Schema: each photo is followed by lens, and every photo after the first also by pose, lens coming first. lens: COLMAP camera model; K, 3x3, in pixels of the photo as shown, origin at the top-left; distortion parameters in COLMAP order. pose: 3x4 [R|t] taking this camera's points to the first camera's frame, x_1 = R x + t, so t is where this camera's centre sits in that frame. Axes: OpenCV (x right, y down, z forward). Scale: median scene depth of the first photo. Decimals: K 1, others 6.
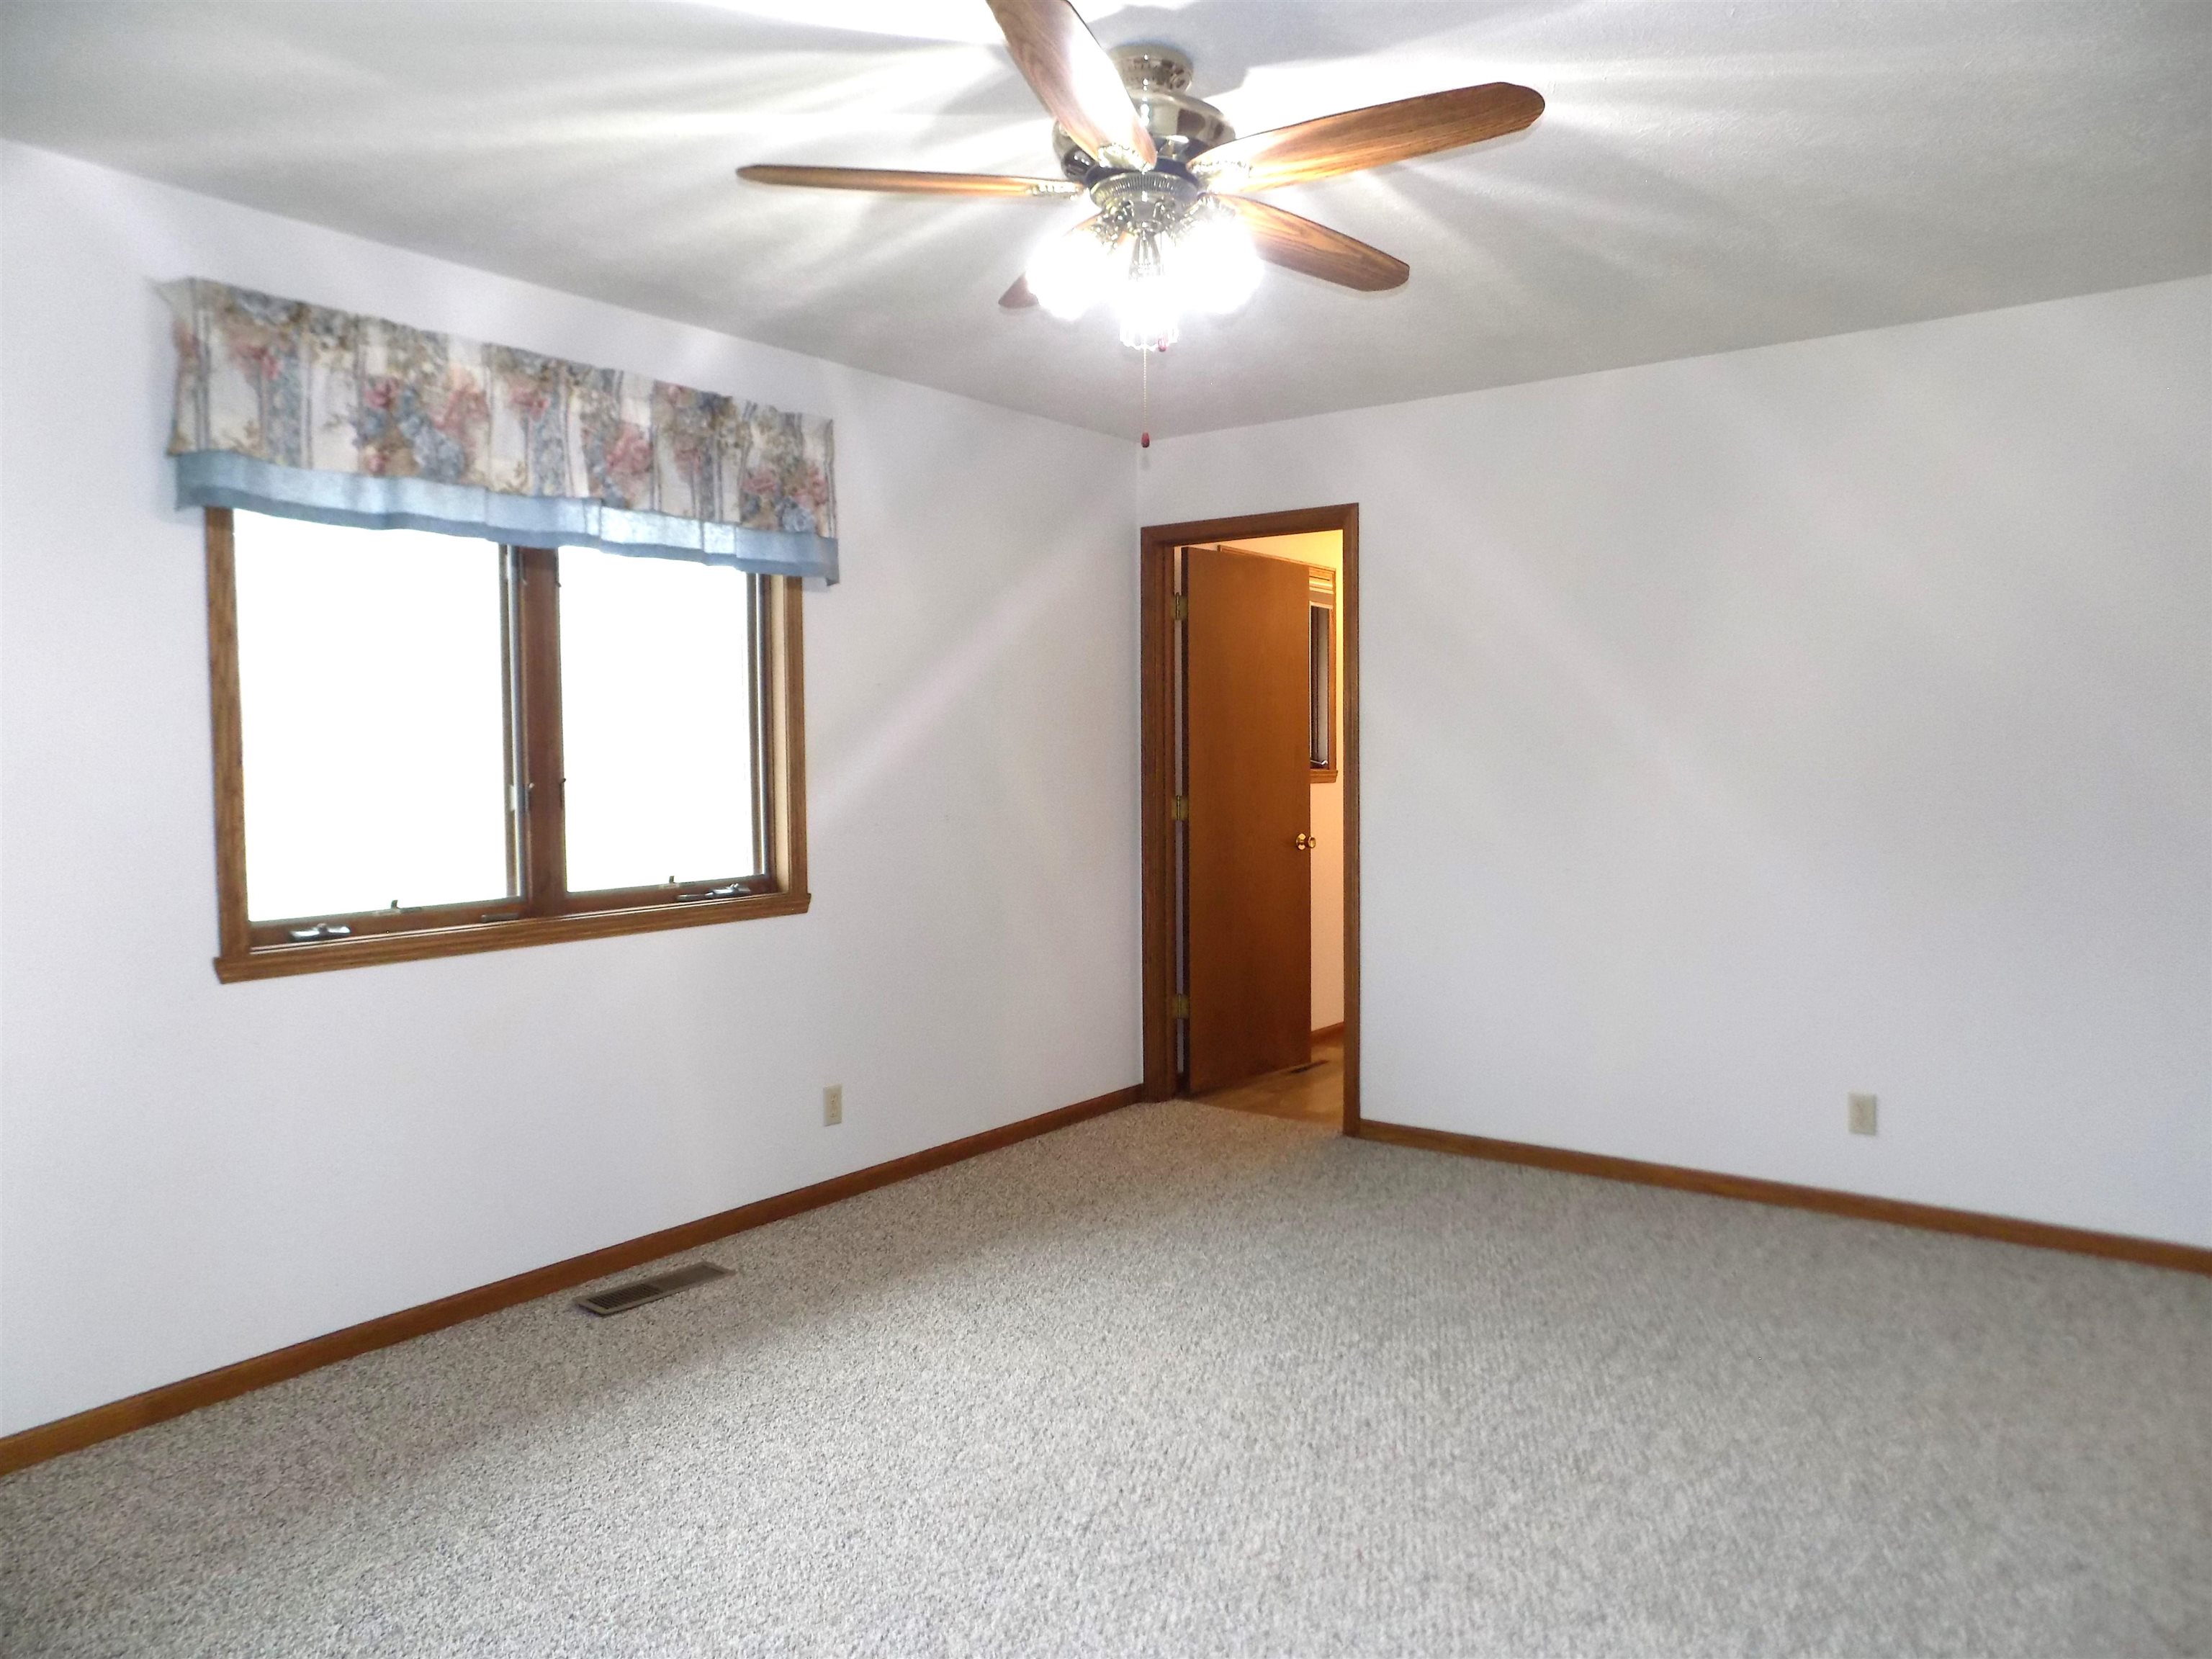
lens RADIAL K [[1502.8, 0, 1115.7], [0, 1502.8, 827.7], [0, 0, 1]] dist [-0.059225, 0.063213]
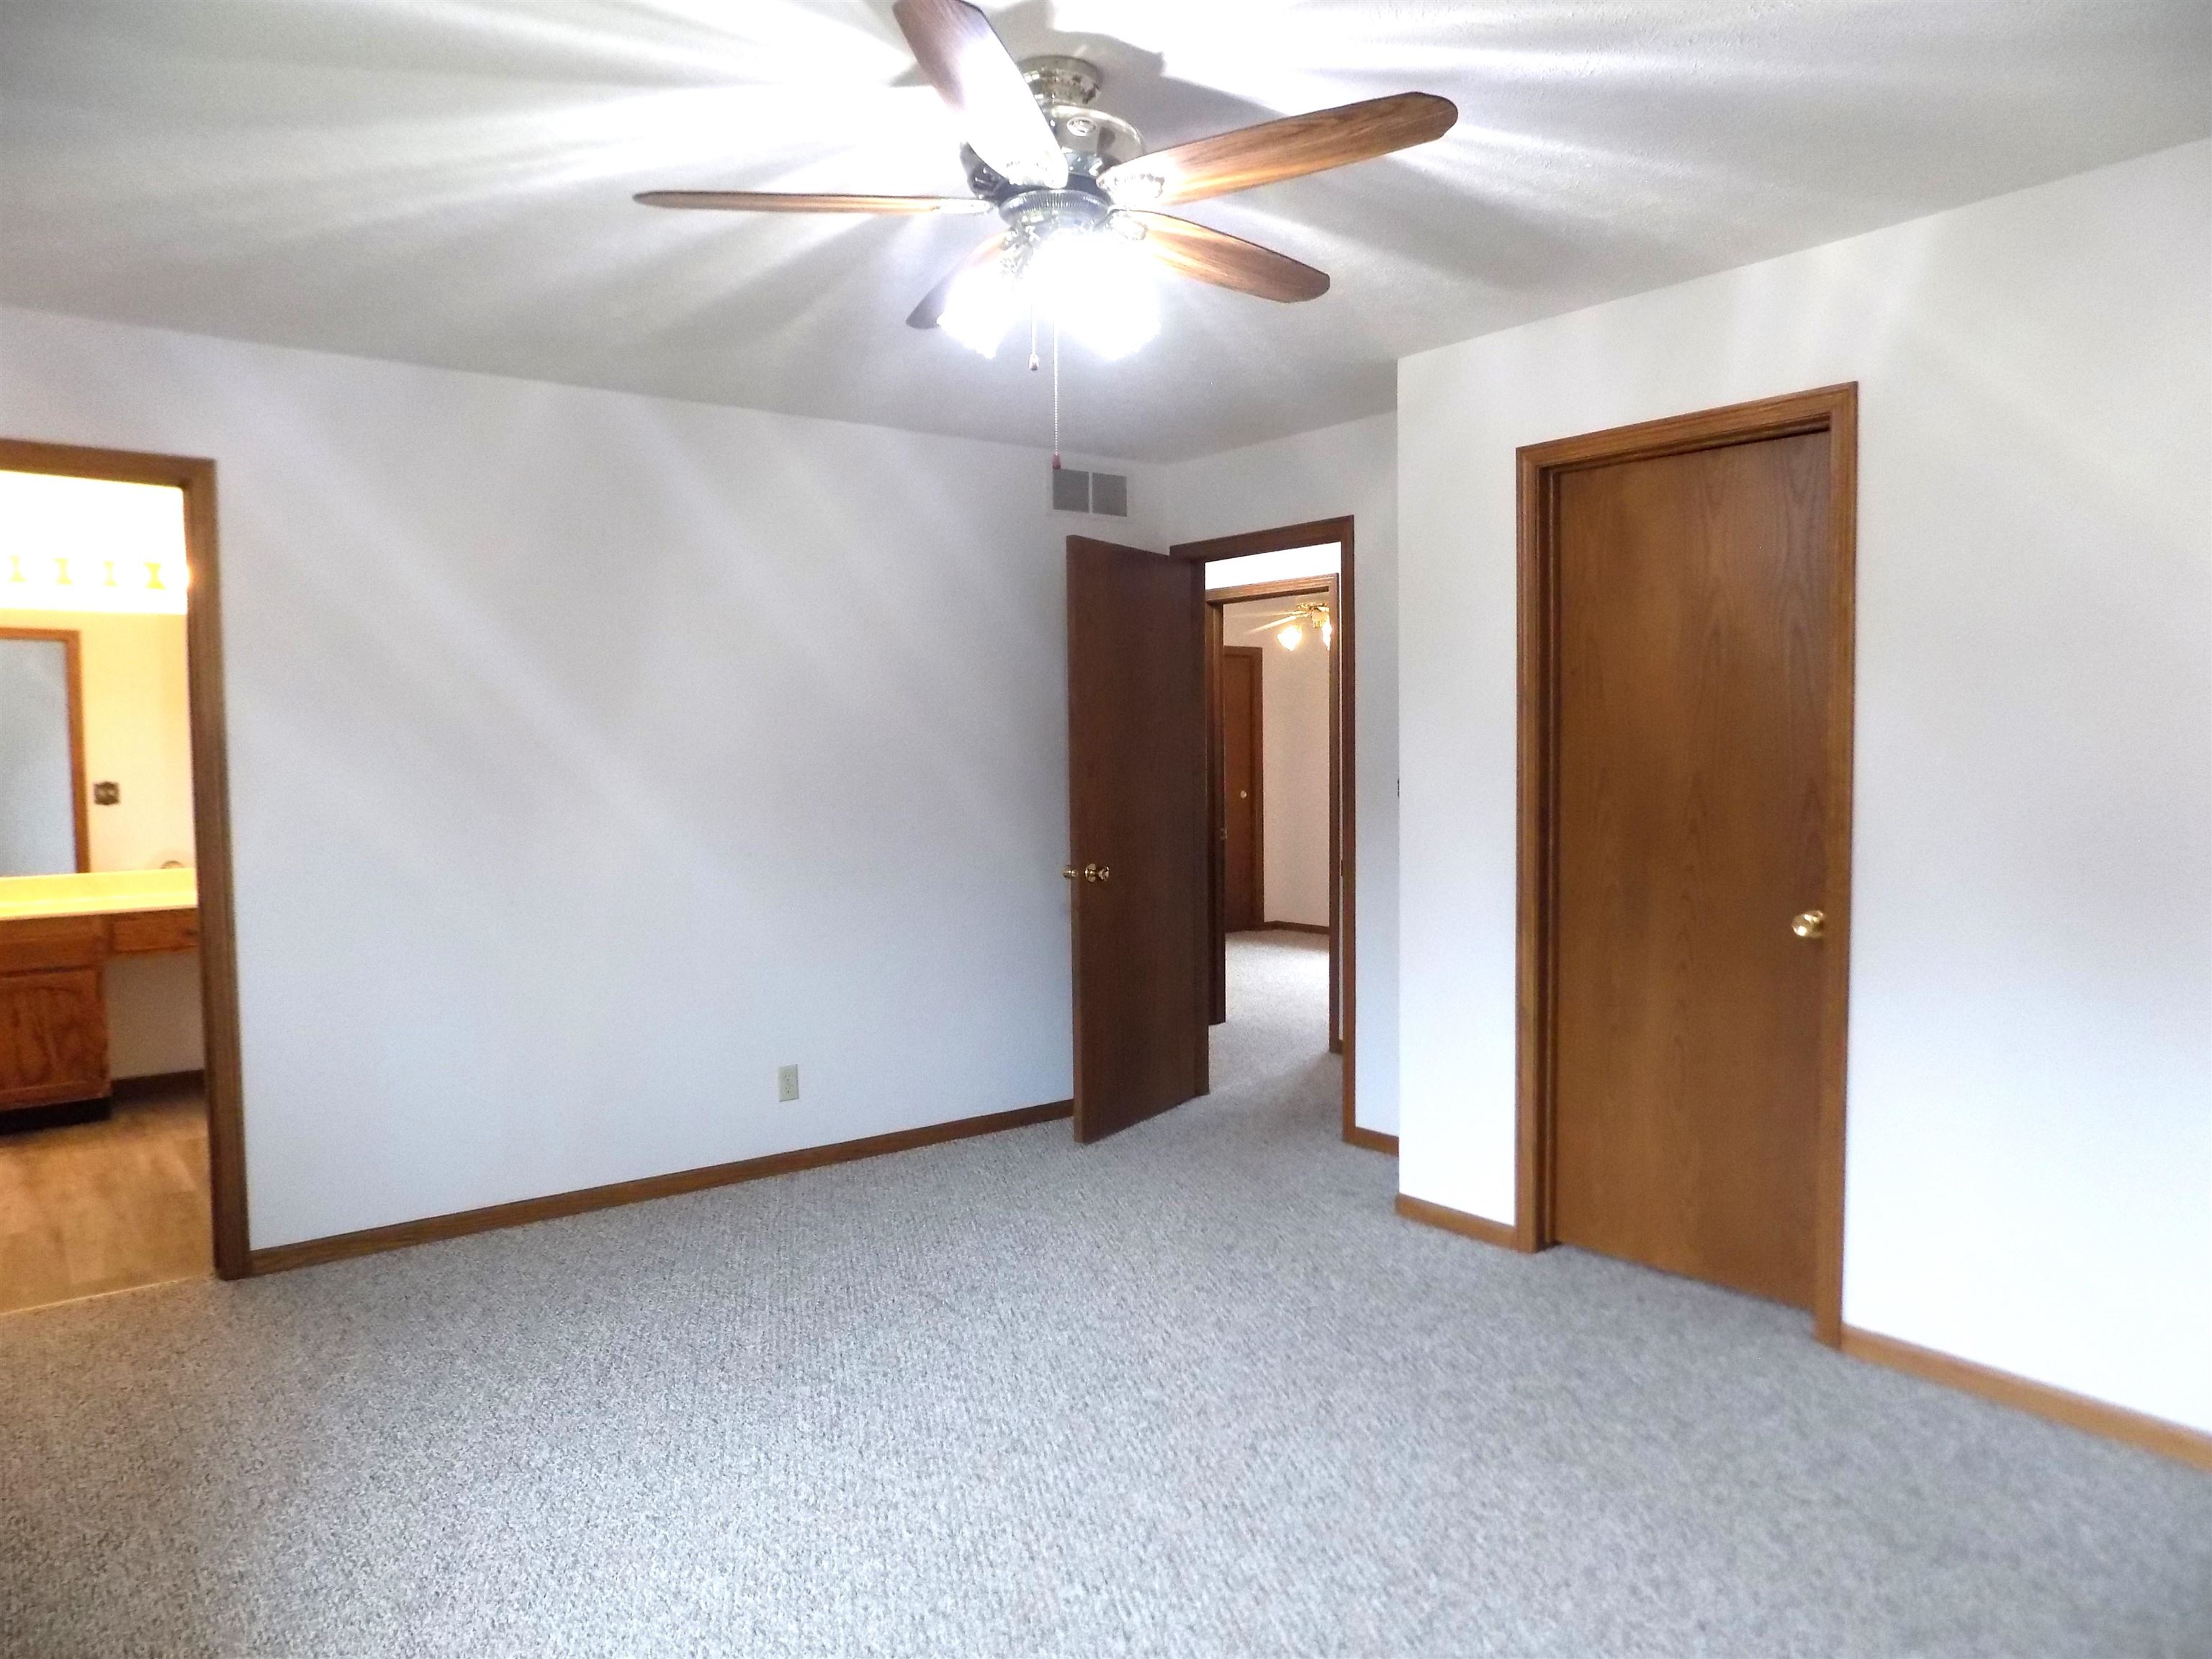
lens RADIAL K [[1502.8, 0, 1115.7], [0, 1502.8, 827.7], [0, 0, 1]] dist [-0.059225, 0.063213]
pose [[0.242457, -0.042440, 0.969233, -0.654863], [0.050153, 0.998255, 0.031165, -0.038798], [-0.968865, 0.041054, 0.244163, 0.507886]]
